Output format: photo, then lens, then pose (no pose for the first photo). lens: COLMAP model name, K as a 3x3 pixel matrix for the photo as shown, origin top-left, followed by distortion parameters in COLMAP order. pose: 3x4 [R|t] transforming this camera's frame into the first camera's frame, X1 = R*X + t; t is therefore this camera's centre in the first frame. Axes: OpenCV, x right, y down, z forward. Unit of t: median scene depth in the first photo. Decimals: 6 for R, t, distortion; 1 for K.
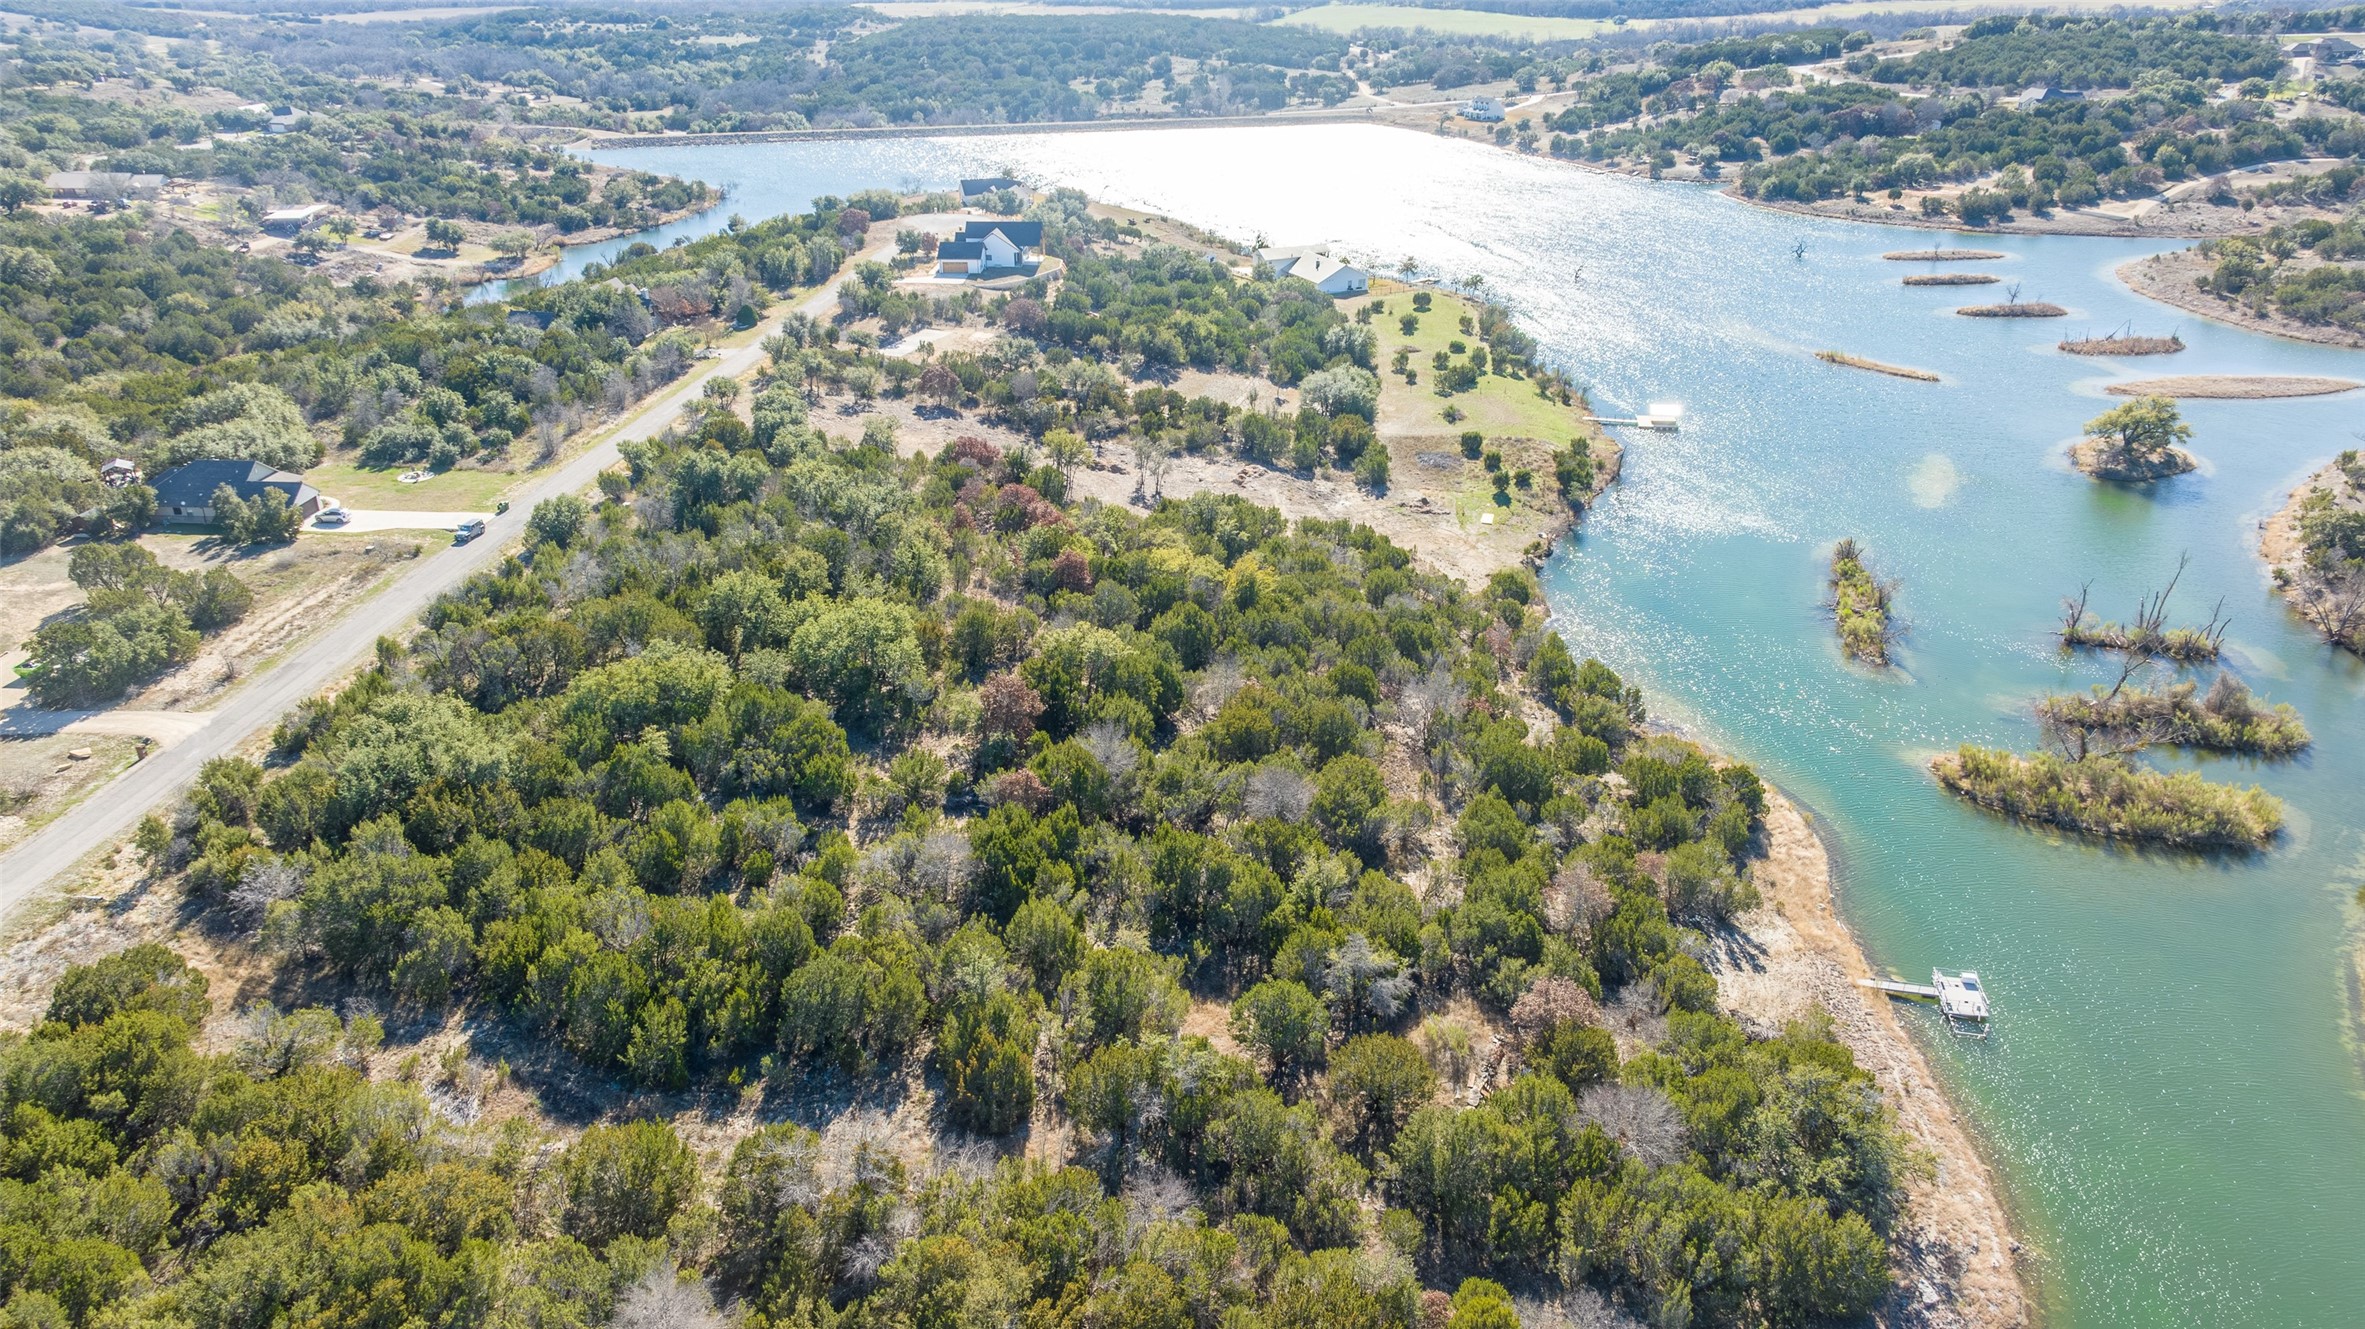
lens RADIAL K [[1668.9, 0, 1171.8], [0, 1668.9, 666.7], [0, 0, 1]] dist [-0.032994, 0.058915]
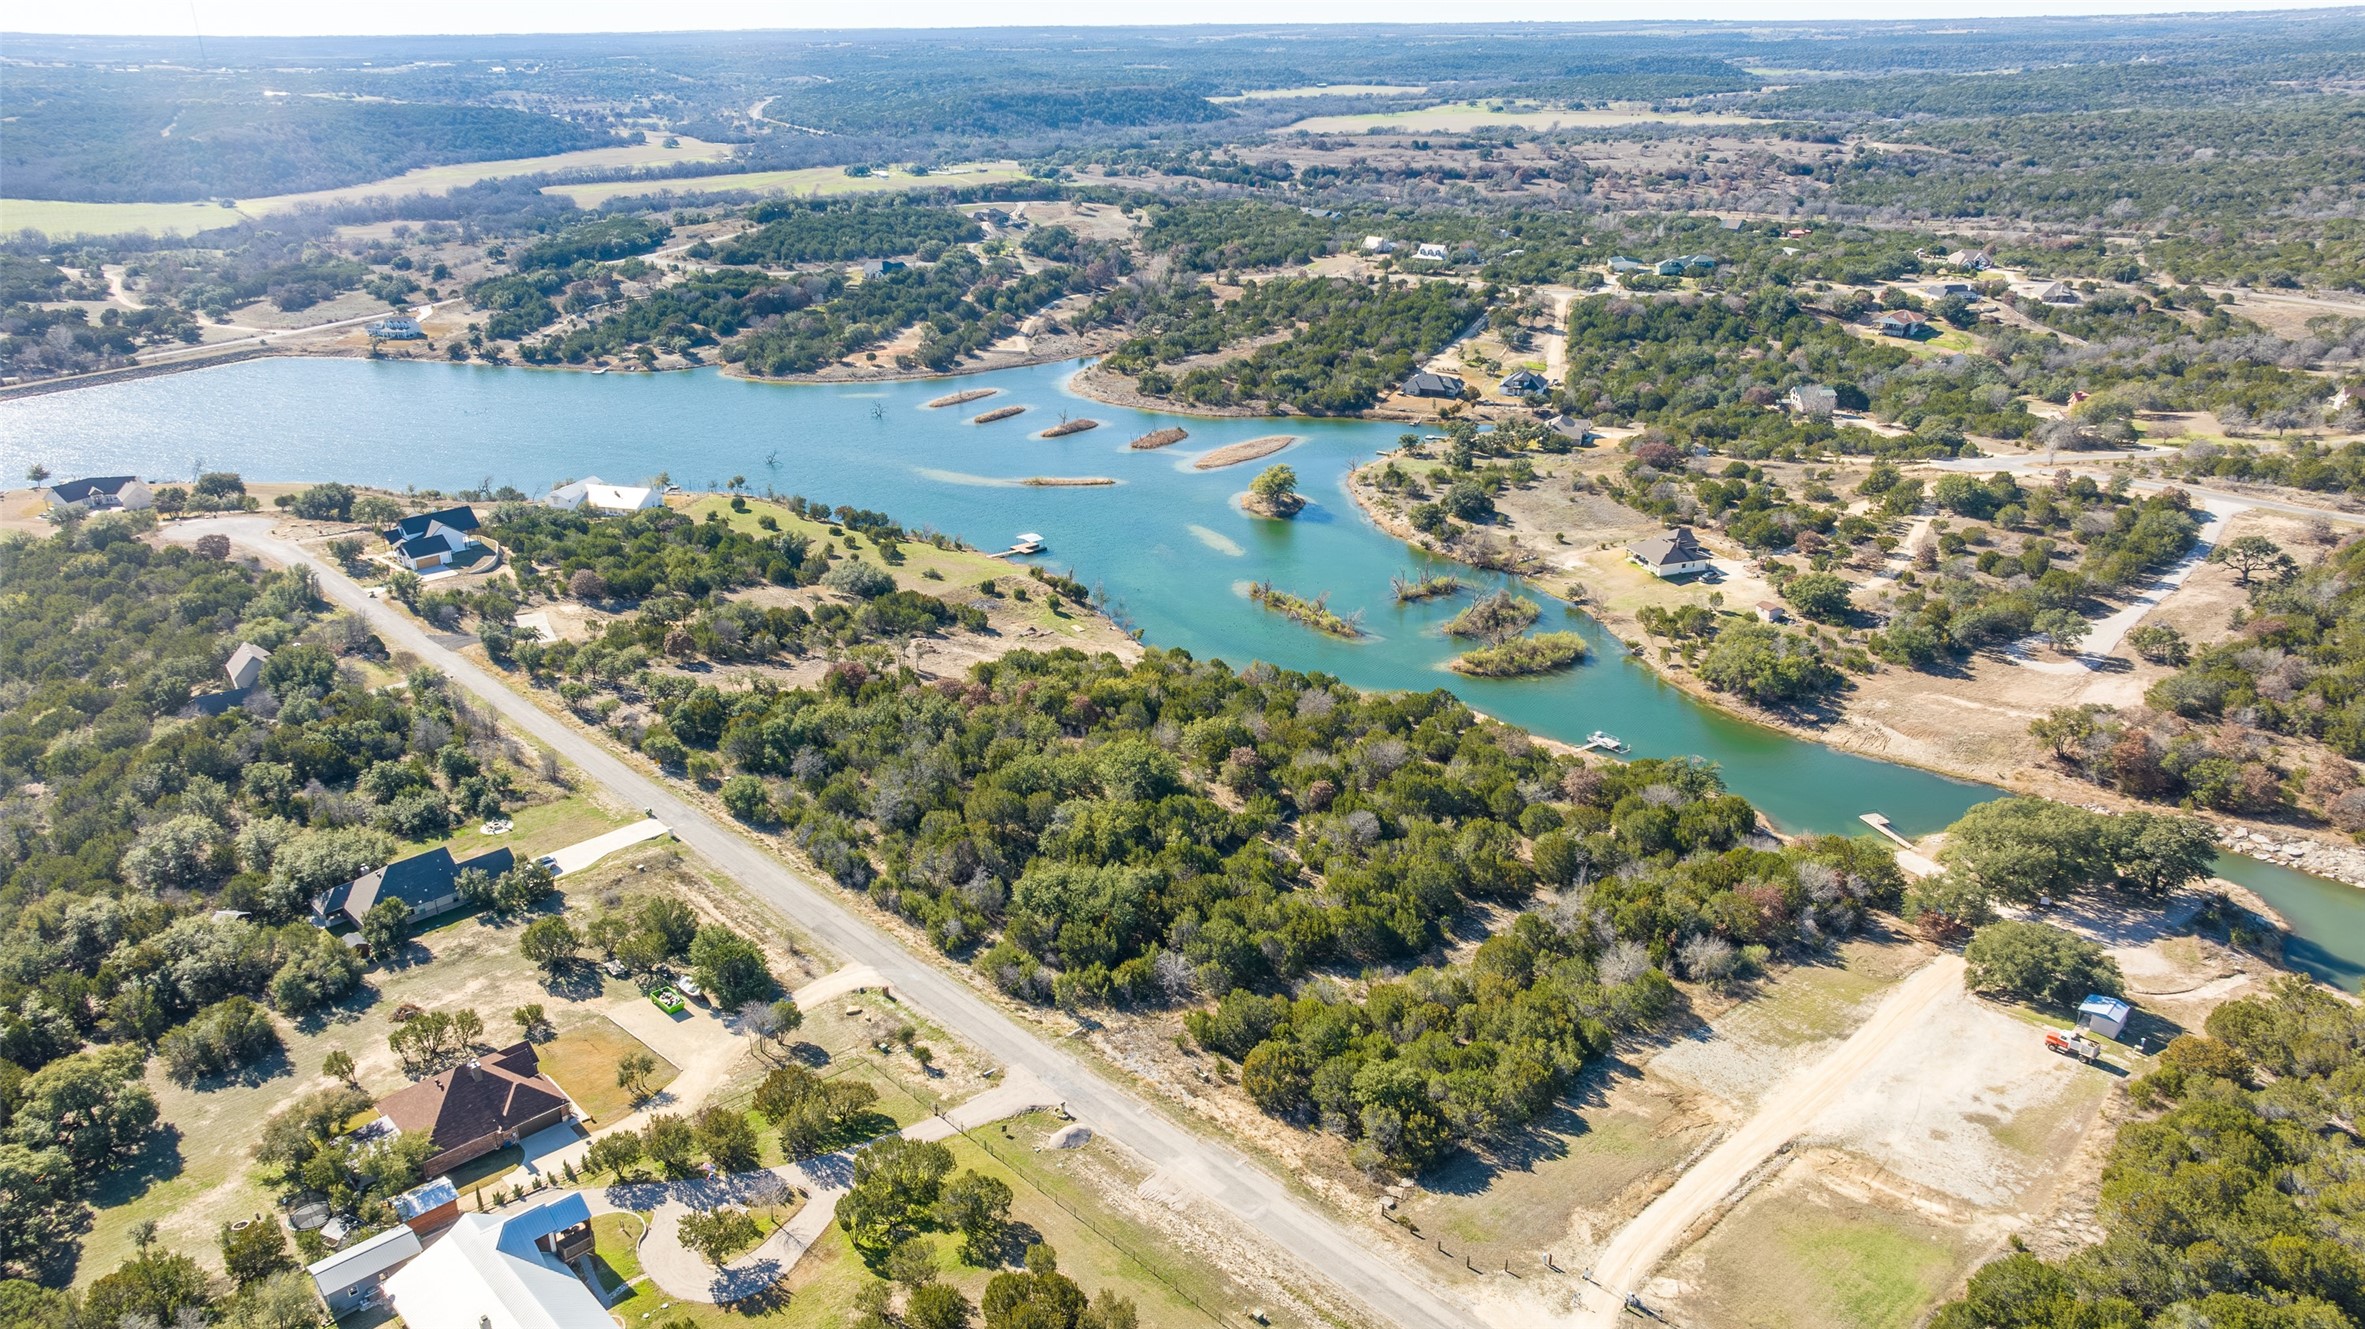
lens RADIAL K [[1668.9, 0, 1182.9], [0, 1668.9, 677.0], [0, 0, 1]] dist [-0.032994, 0.058915]
pose [[0.650699, -0.275699, 0.707517, -0.419309], [0.319798, 0.944594, 0.073965, -0.065986], [-0.688709, 0.178134, 0.702815, -0.051771]]
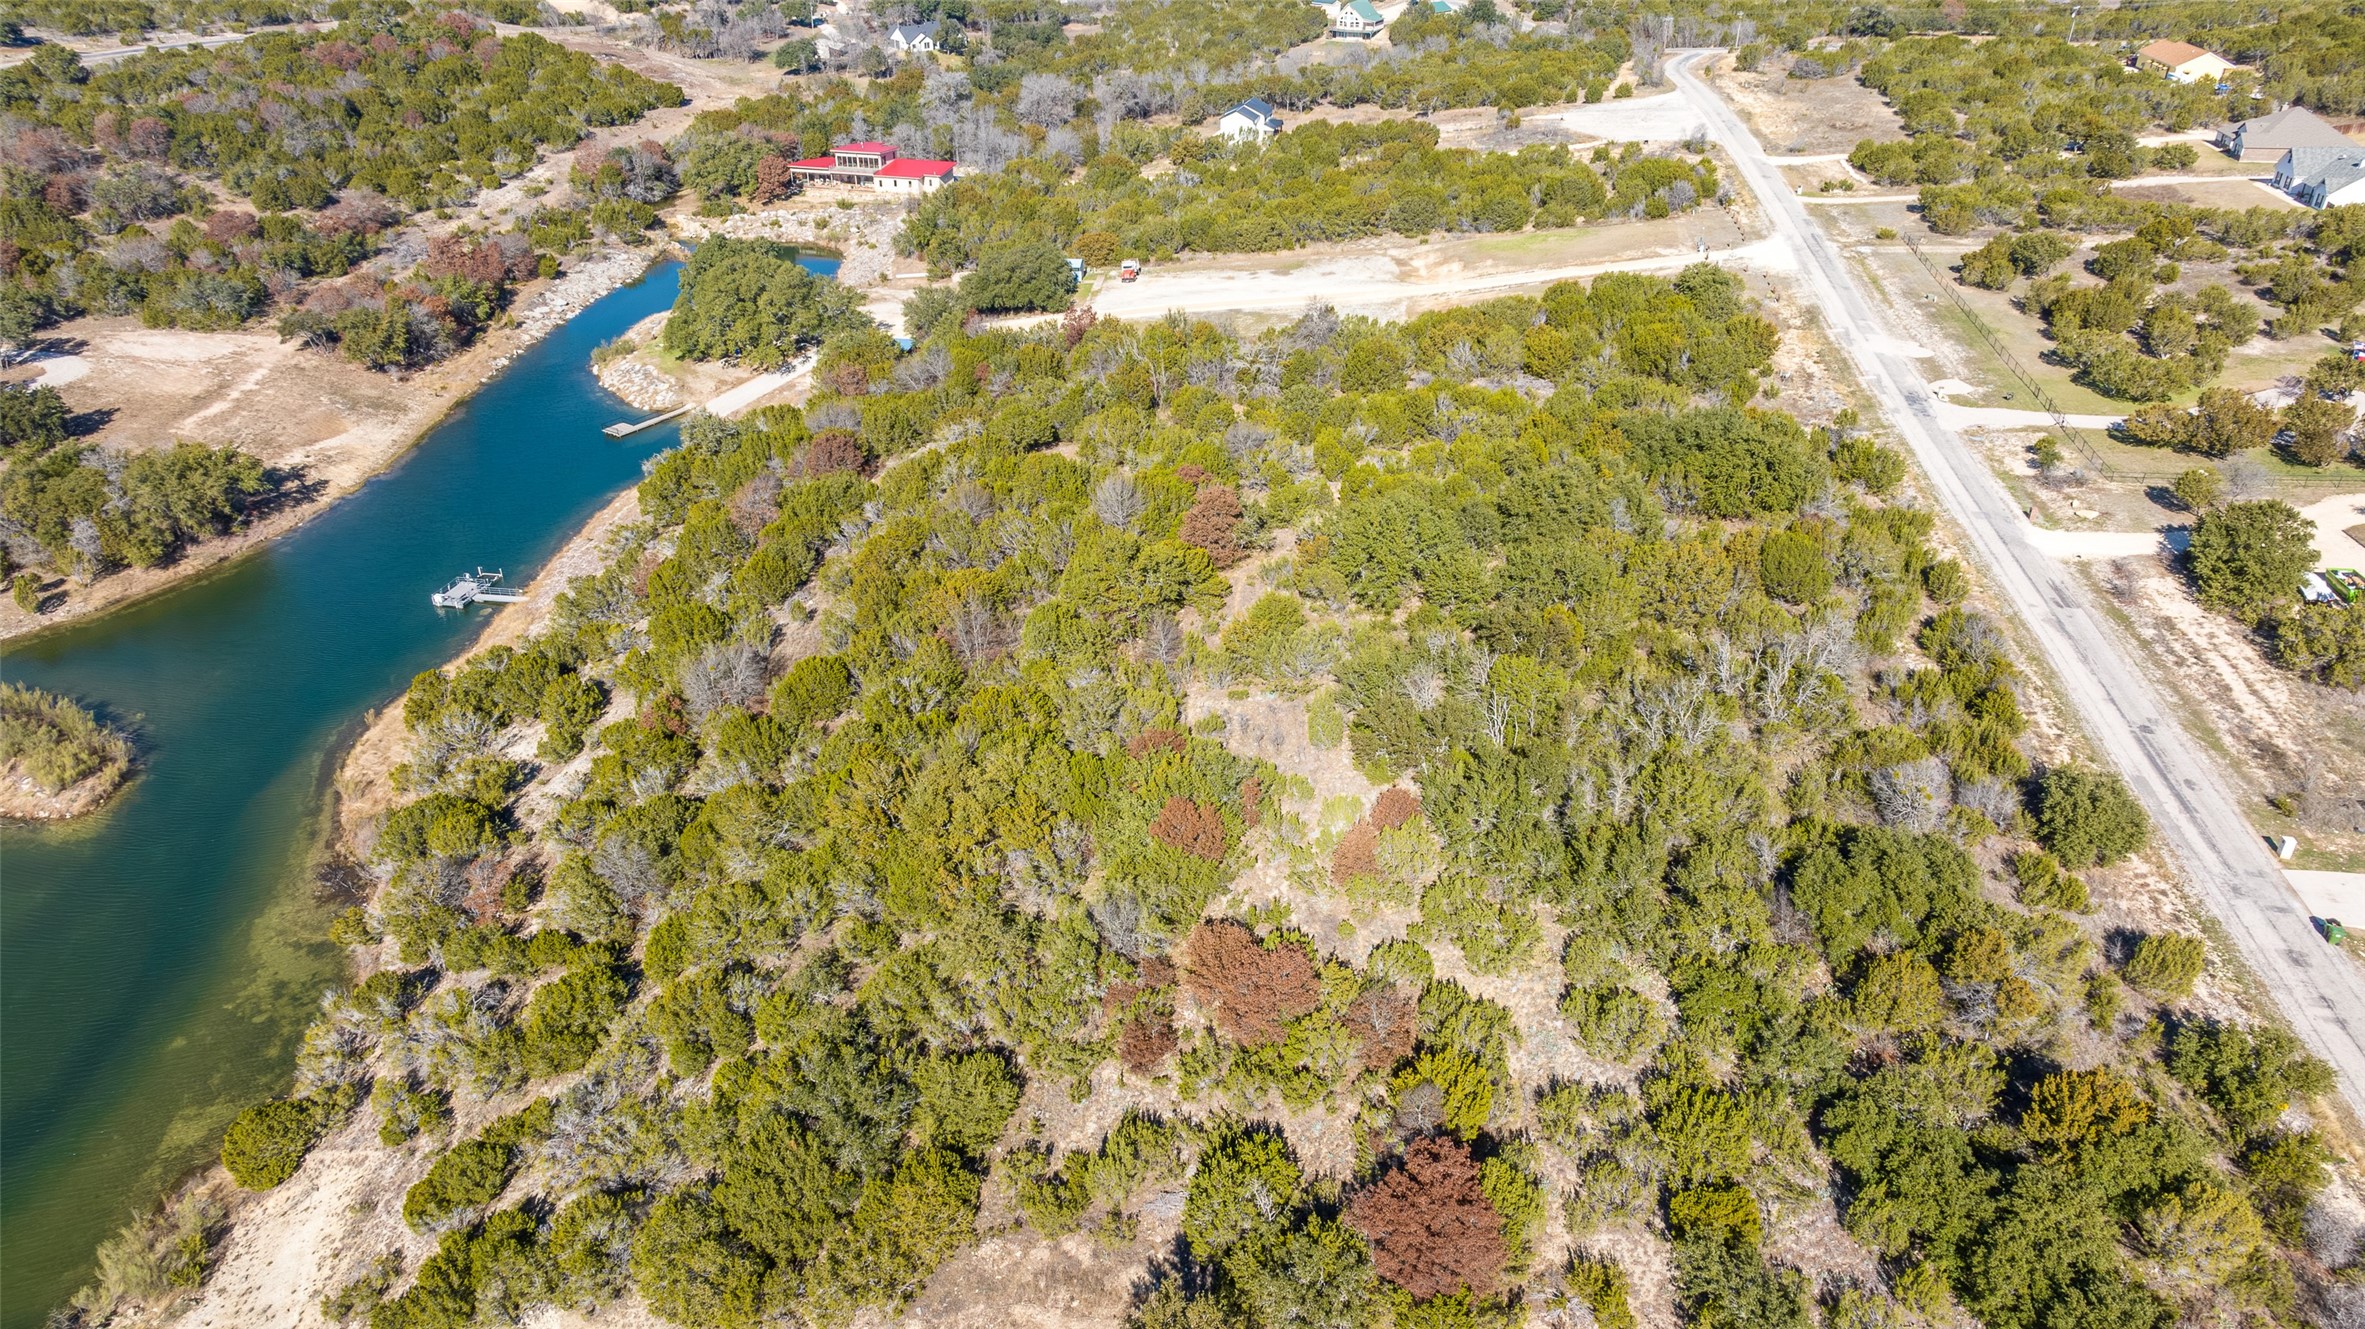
lens RADIAL K [[1668.9, 0, 1179.8], [0, 1668.9, 665.3], [0, 0, 1]] dist [-0.032994, 0.058915]
pose [[-0.999506, -0.006882, 0.030654, -0.033081], [0.020478, 0.597243, 0.801799, -0.233783], [-0.023826, 0.802031, -0.596808, 0.534936]]
